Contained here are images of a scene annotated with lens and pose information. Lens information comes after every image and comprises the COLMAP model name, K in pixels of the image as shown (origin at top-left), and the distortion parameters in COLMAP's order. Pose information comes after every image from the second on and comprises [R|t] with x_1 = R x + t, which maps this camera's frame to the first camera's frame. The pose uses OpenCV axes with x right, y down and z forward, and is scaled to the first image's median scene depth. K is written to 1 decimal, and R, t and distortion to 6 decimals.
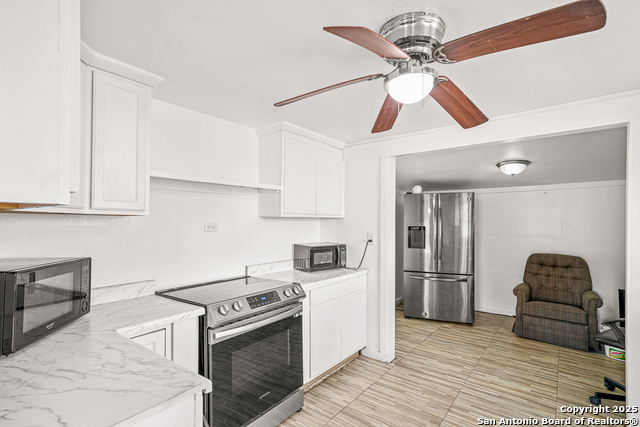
lens RADIAL K [[305.5, 0, 320.6], [0, 305.5, 216.6], [0, 0, 1]] dist [0.002154, 0.001684]
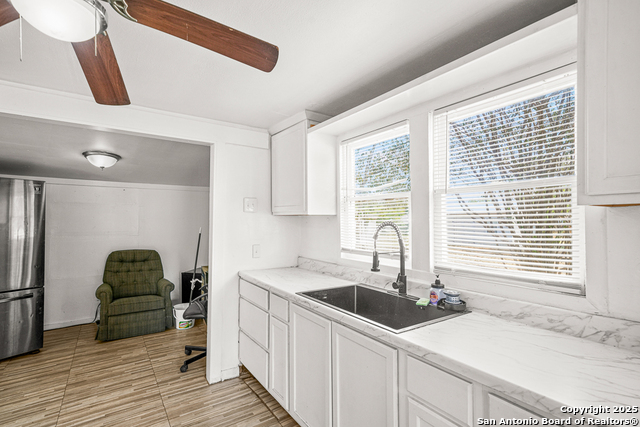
lens RADIAL K [[305.5, 0, 319.1], [0, 305.5, 215.7], [0, 0, 1]] dist [0.002154, 0.001684]
pose [[0.266141, 0.010673, 0.963875, -0.082705], [-0.018917, 0.999804, -0.005847, 0.000601], [-0.963749, -0.016677, 0.266290, 0.127846]]
